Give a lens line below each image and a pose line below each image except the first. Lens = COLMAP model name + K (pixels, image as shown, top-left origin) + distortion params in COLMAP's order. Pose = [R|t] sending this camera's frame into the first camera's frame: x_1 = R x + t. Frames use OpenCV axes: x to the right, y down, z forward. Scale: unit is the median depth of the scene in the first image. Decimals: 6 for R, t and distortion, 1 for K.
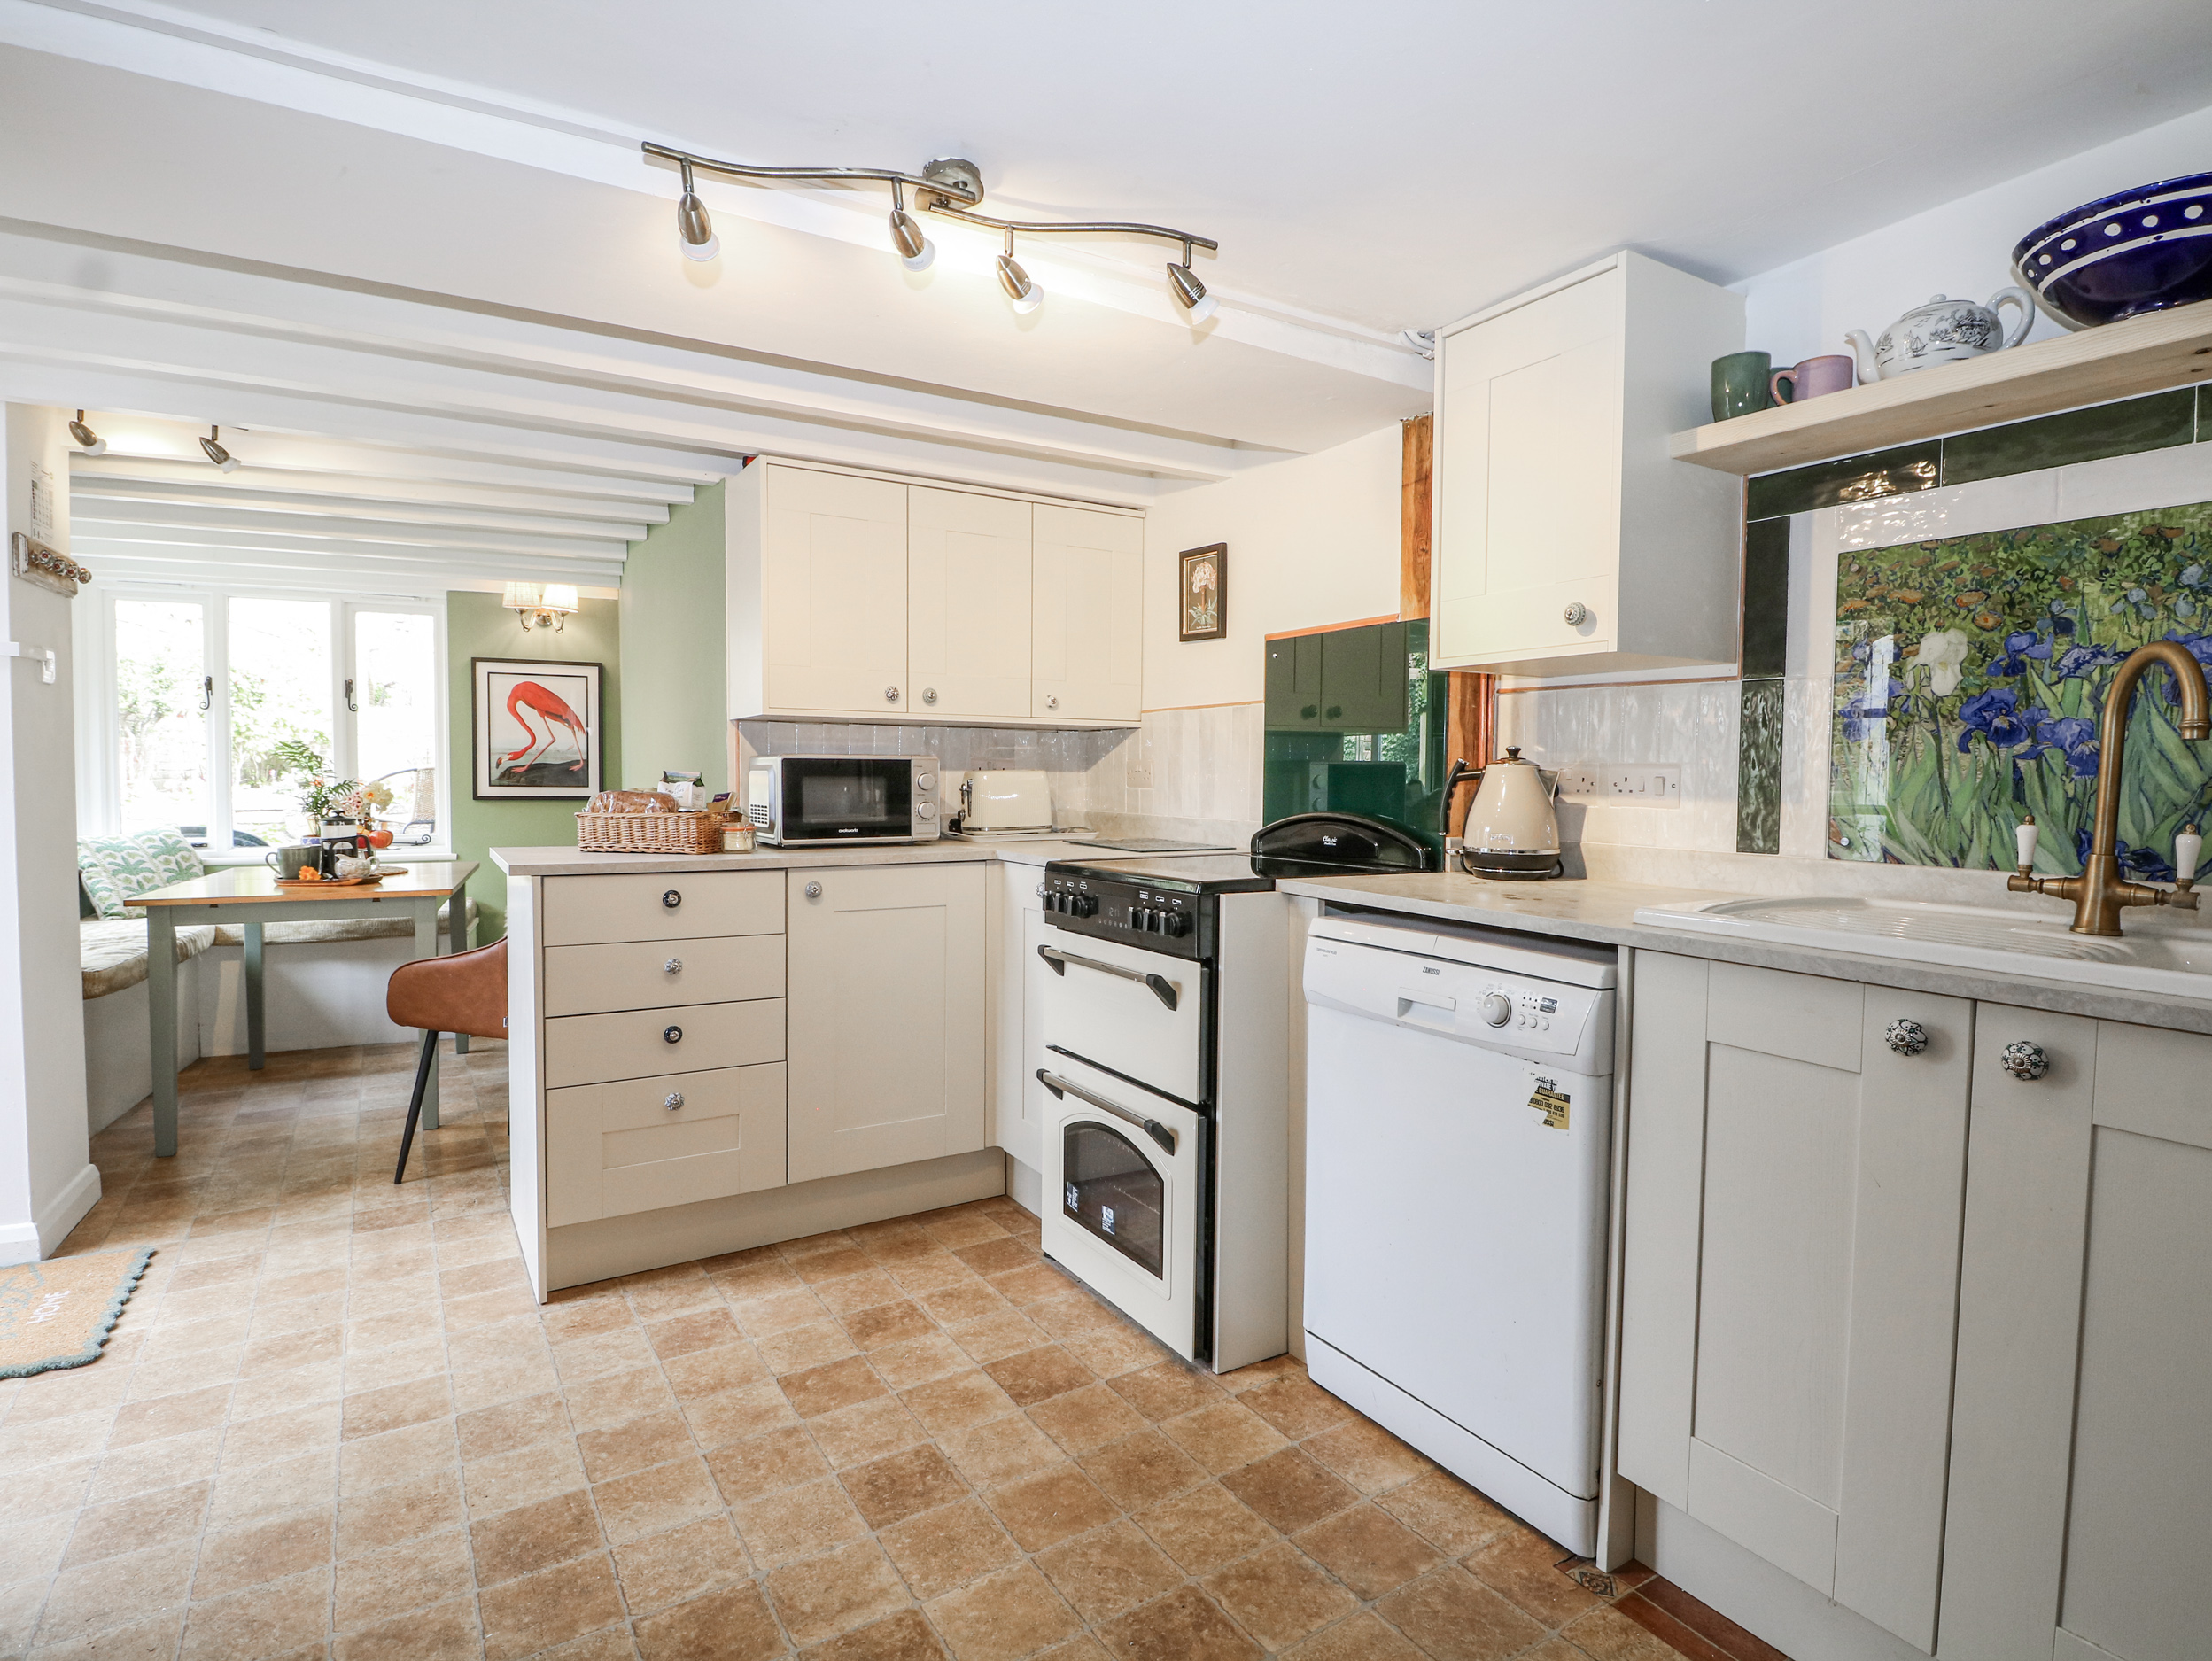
lens RADIAL K [[1155.1, 0, 1114.8], [0, 1155.1, 821.1], [0, 0, 1]] dist [-0.000089, -0.011766]
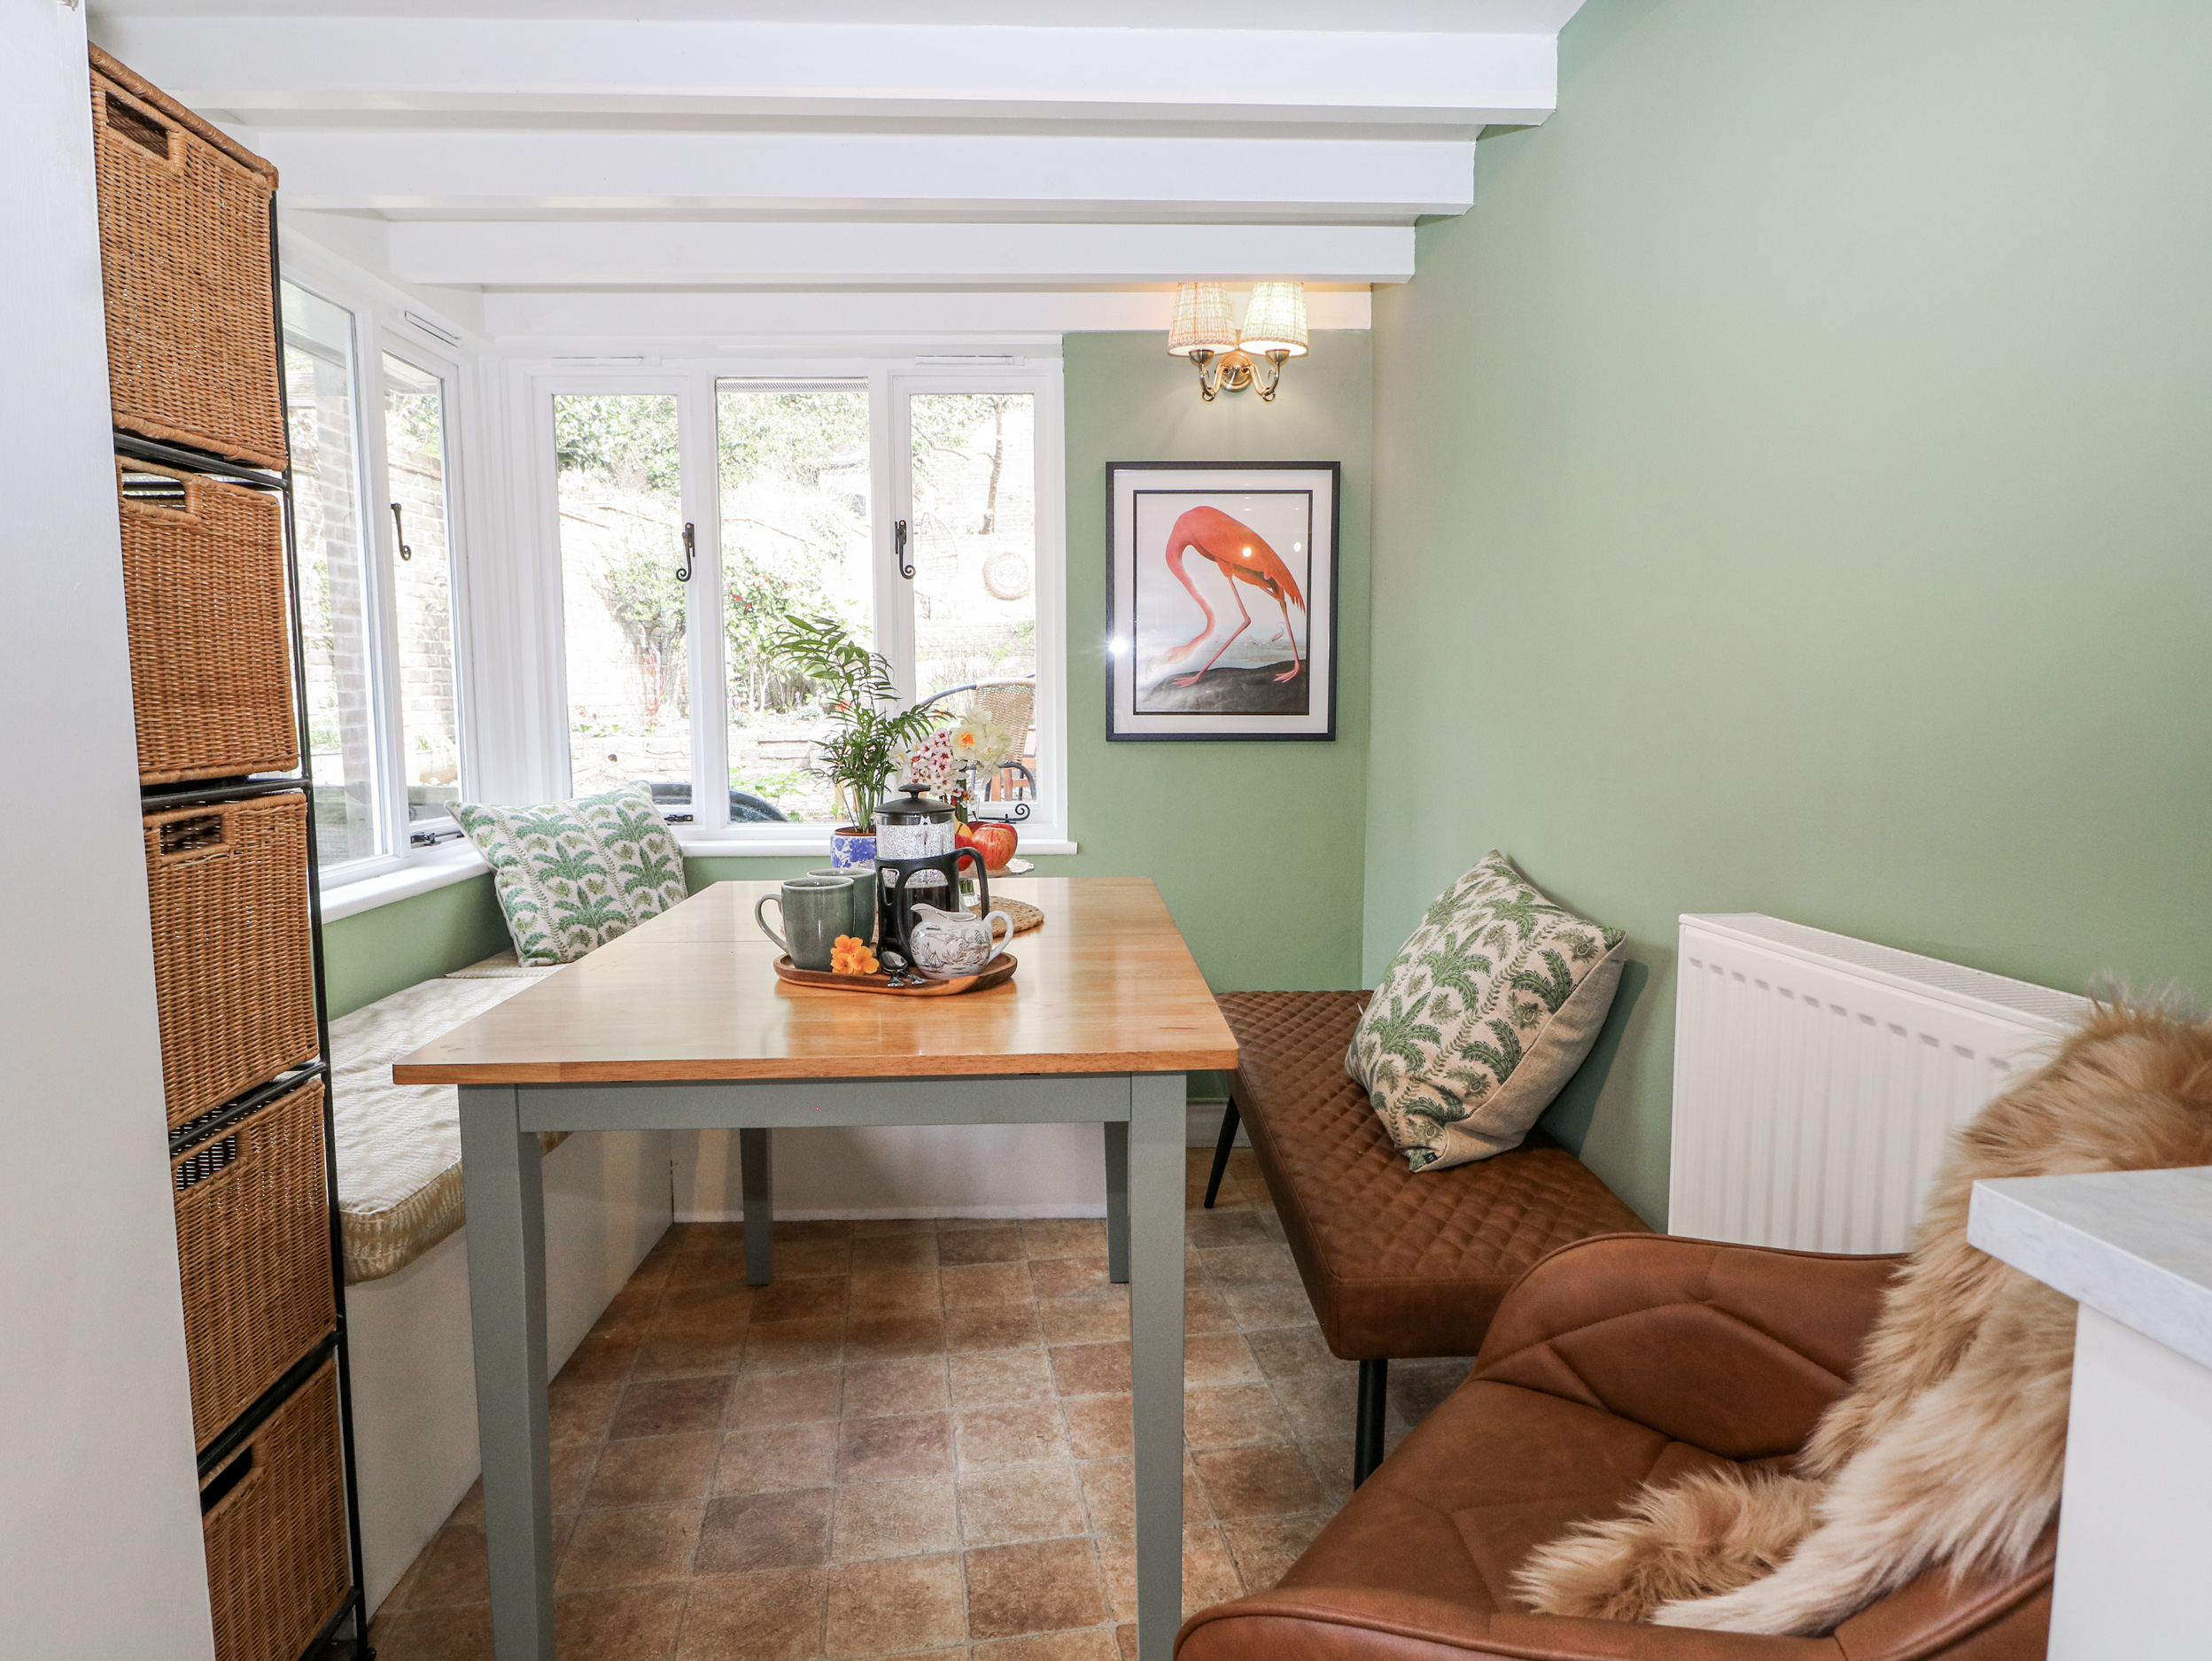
lens RADIAL K [[1316.7, 0, 1106.0], [0, 1316.7, 830.5], [0, 0, 1]] dist [-0.000242, -0.013747]
pose [[0.919116, 0.031334, -0.392739, -0.358970], [-0.006136, 0.997850, 0.065252, -0.018612], [0.393939, -0.057565, 0.917332, 0.504347]]
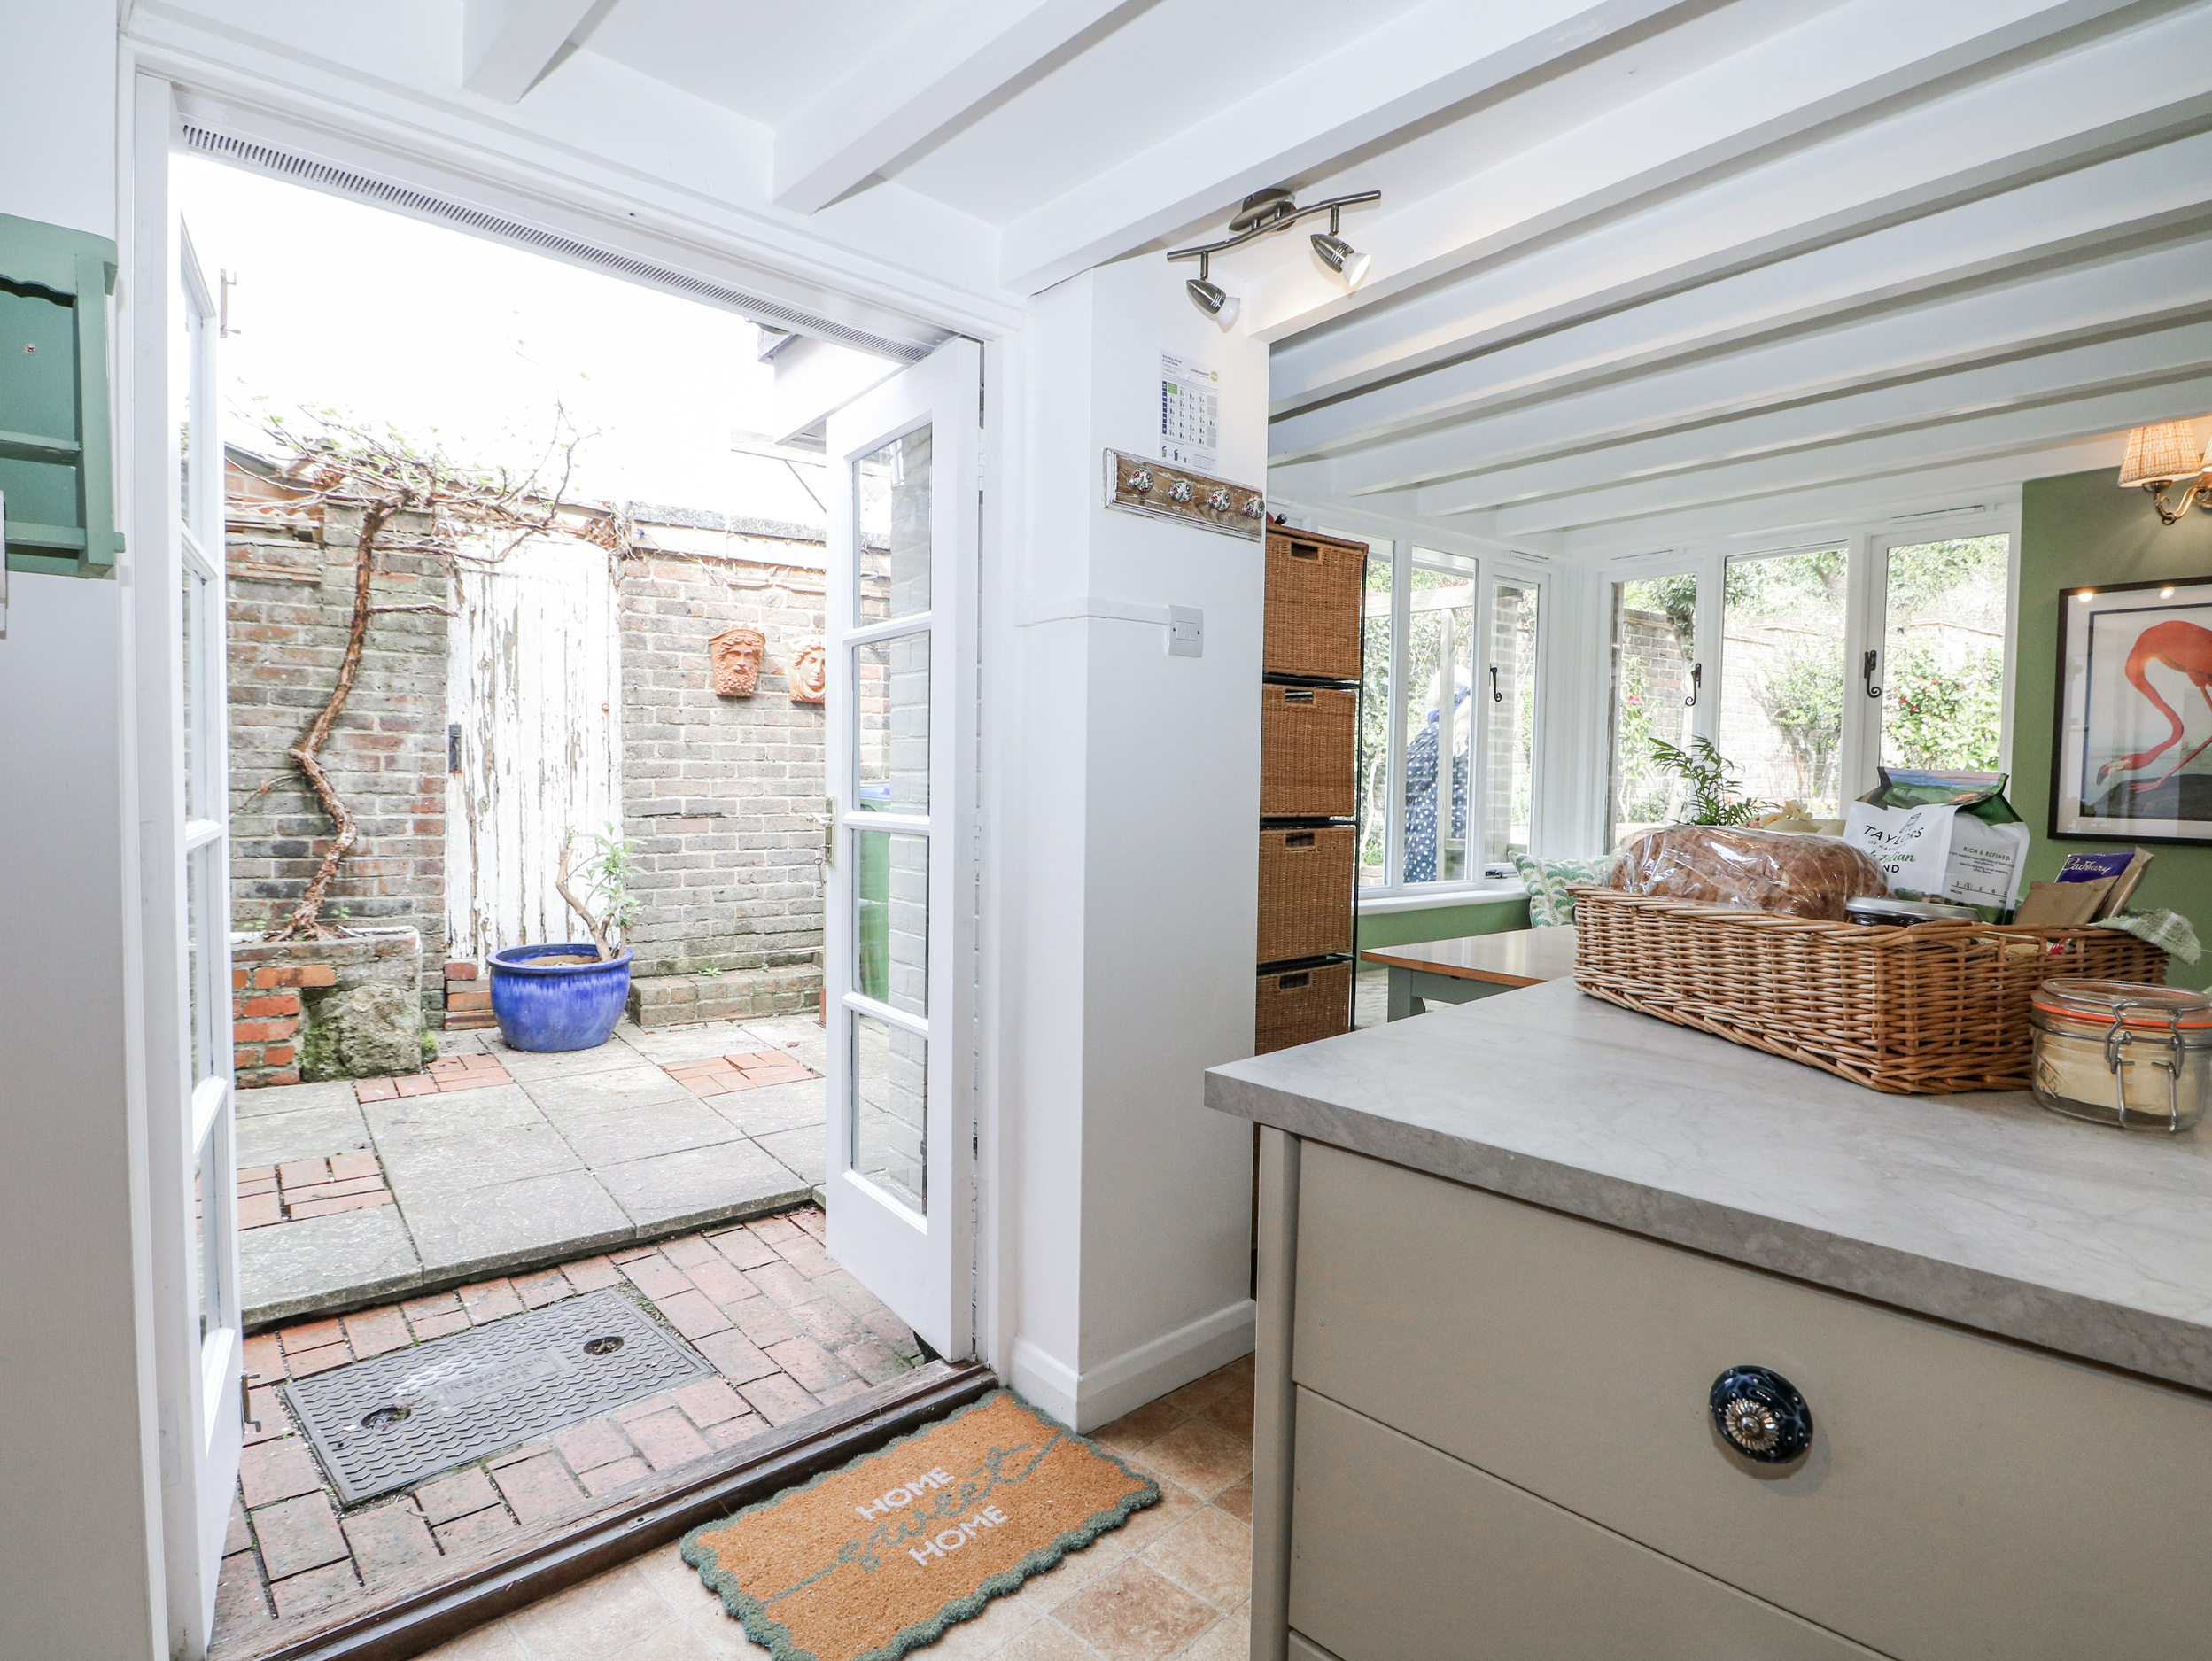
lens RADIAL K [[1222.8, 0, 1106.0], [0, 1222.8, 830.5], [0, 0, 1]] dist [0.000927, -0.000291]
pose [[0.235319, 0.040815, -0.971061, -0.080089], [-0.054984, 0.998077, 0.028626, -0.015223], [0.970362, 0.046657, 0.237111, 0.444474]]
